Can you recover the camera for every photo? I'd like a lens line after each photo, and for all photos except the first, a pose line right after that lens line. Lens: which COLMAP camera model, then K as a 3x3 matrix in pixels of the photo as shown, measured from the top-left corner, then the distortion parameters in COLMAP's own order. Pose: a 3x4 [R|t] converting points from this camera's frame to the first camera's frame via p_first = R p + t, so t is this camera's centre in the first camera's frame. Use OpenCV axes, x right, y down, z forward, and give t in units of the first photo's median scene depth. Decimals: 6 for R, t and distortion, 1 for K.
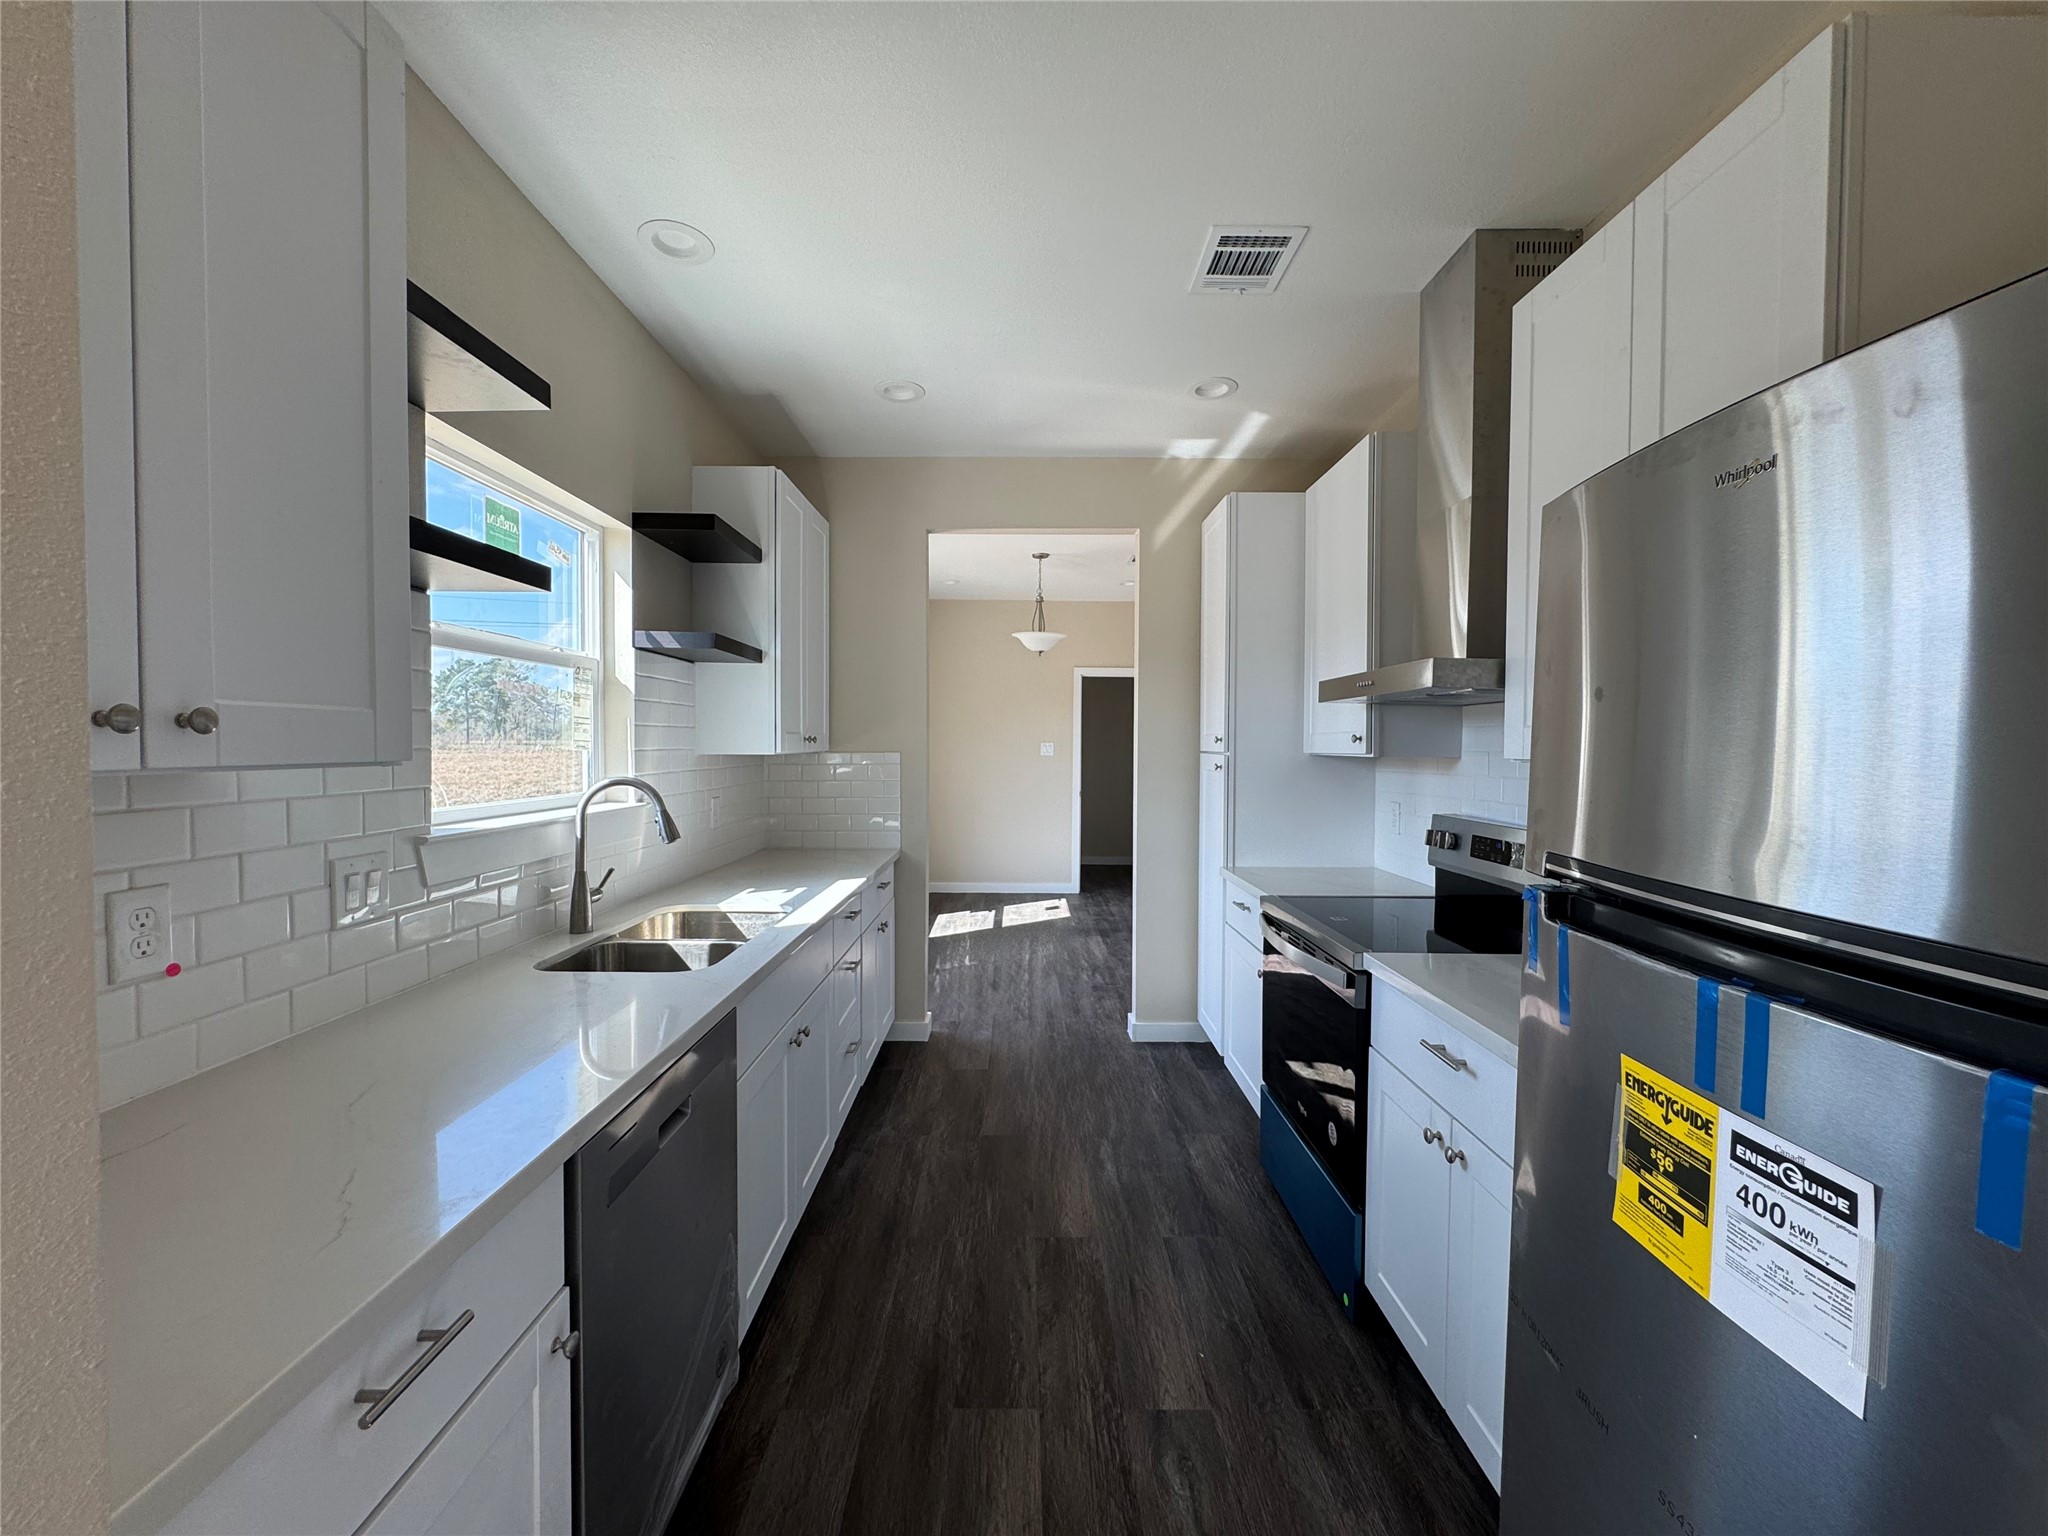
lens RADIAL K [[819.6, 0, 1020.6], [0, 819.6, 763.3], [0, 0, 1]] dist [-0.001447, 0.000007]
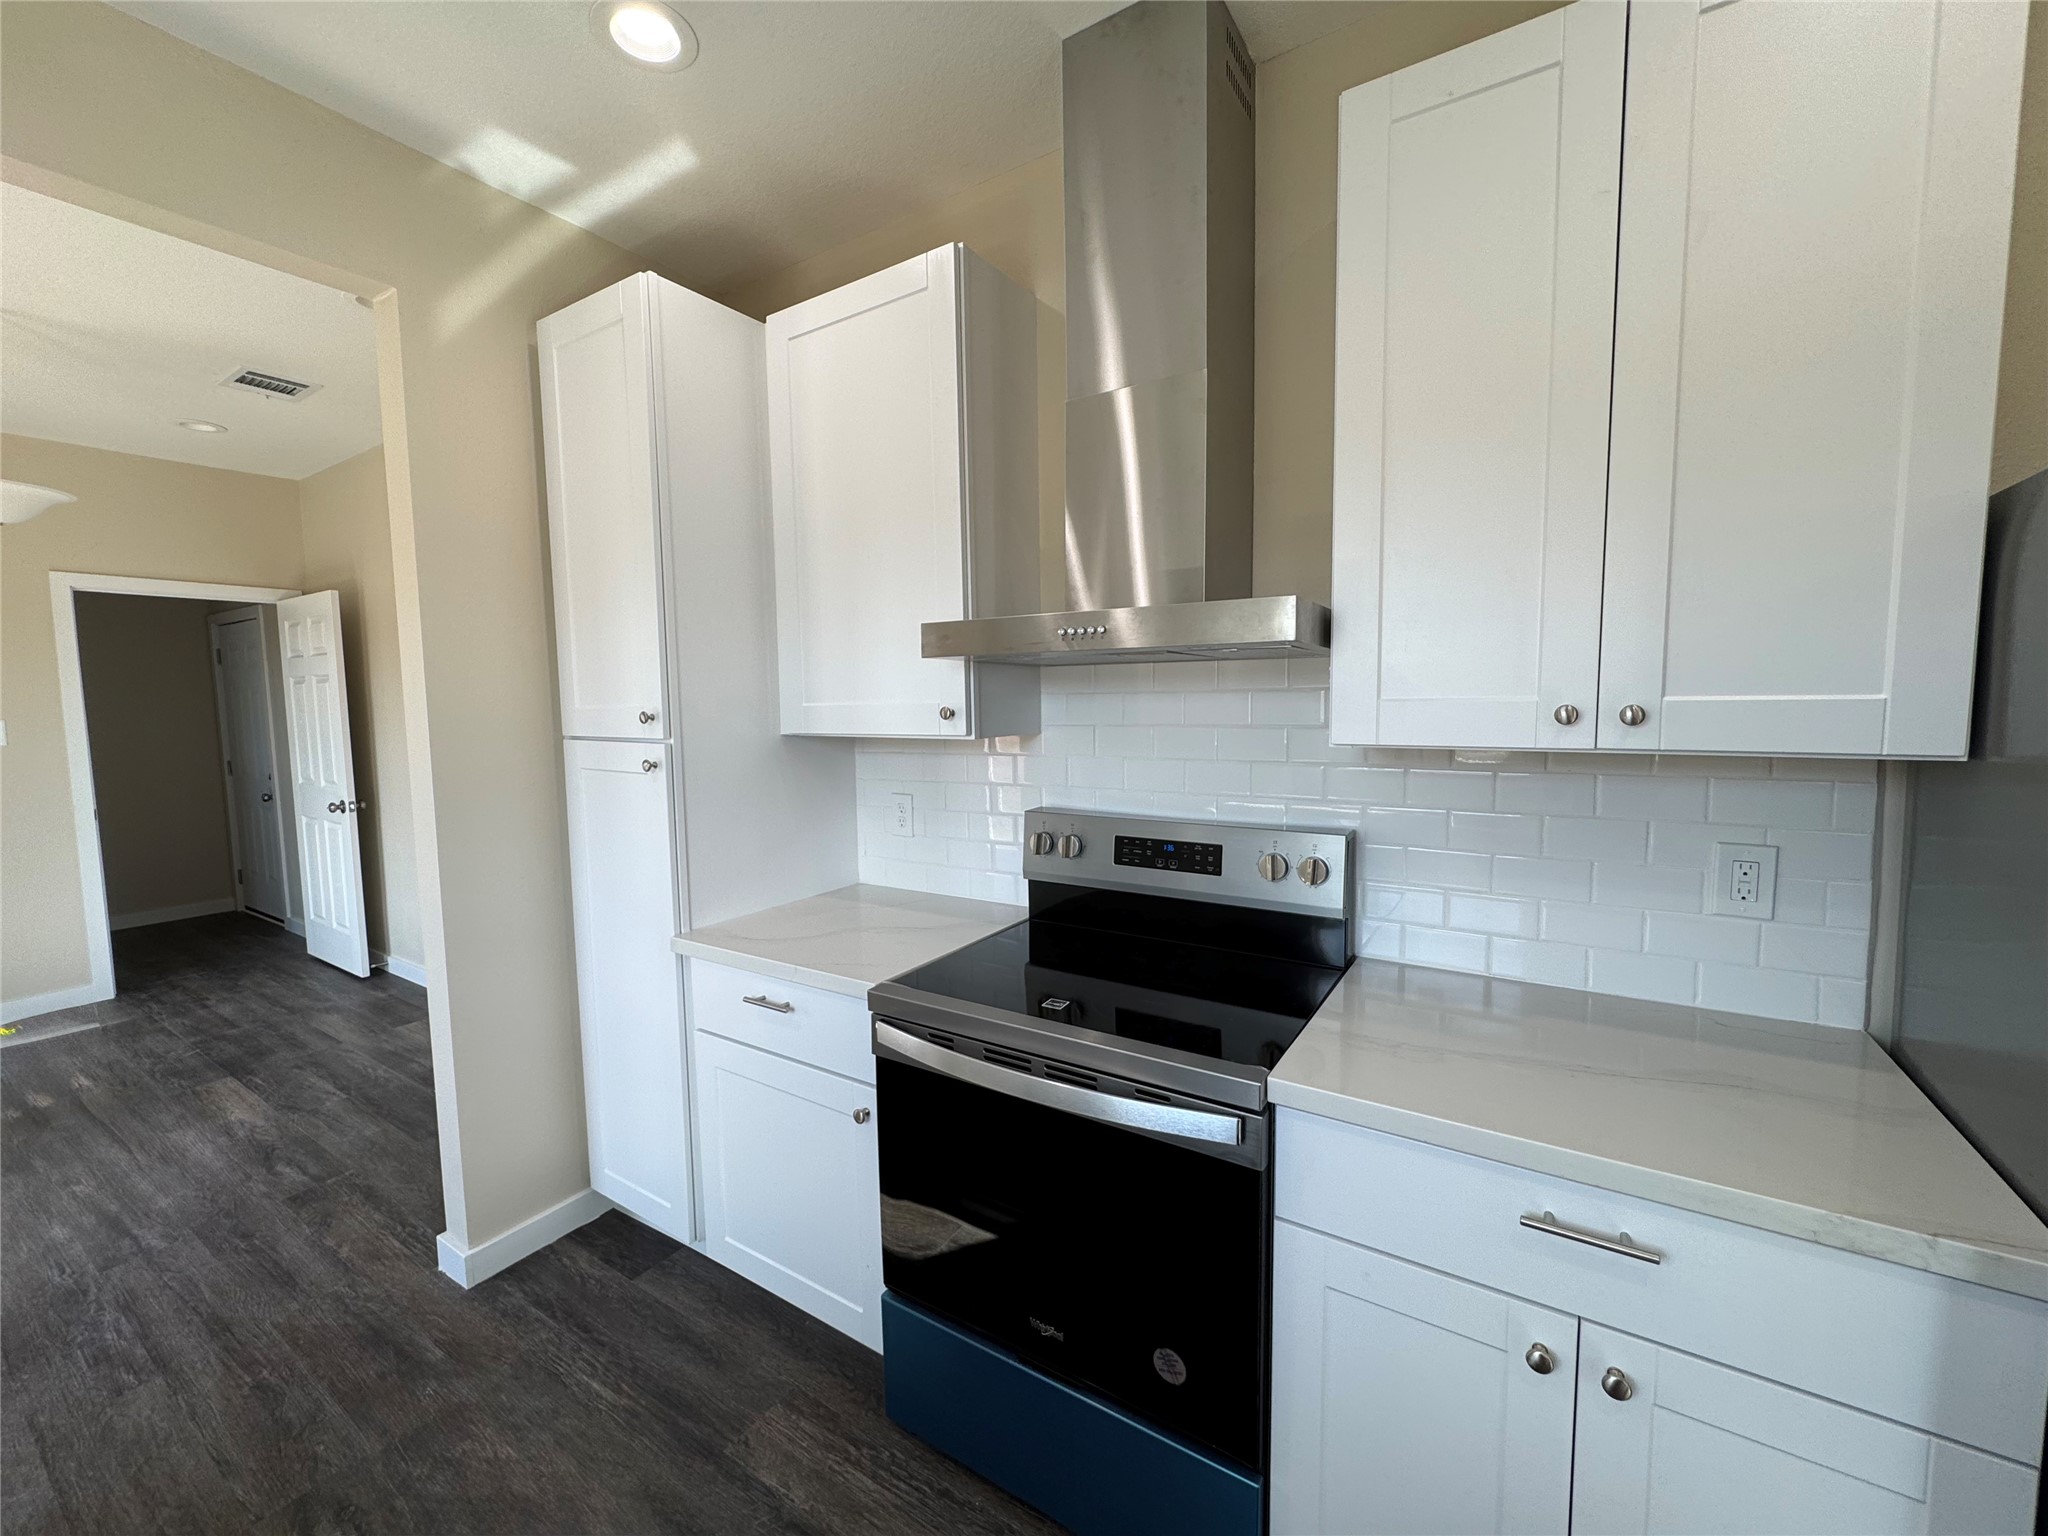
lens RADIAL K [[824.5, 0, 1024.1], [0, 824.5, 760.1], [0, 0, 1]] dist [0.001946, 0.000103]
pose [[0.545488, -0.085718, 0.833724, -0.087573], [0.040455, 0.996290, 0.075963, -0.029506], [-0.837142, -0.007709, 0.546932, 0.423313]]
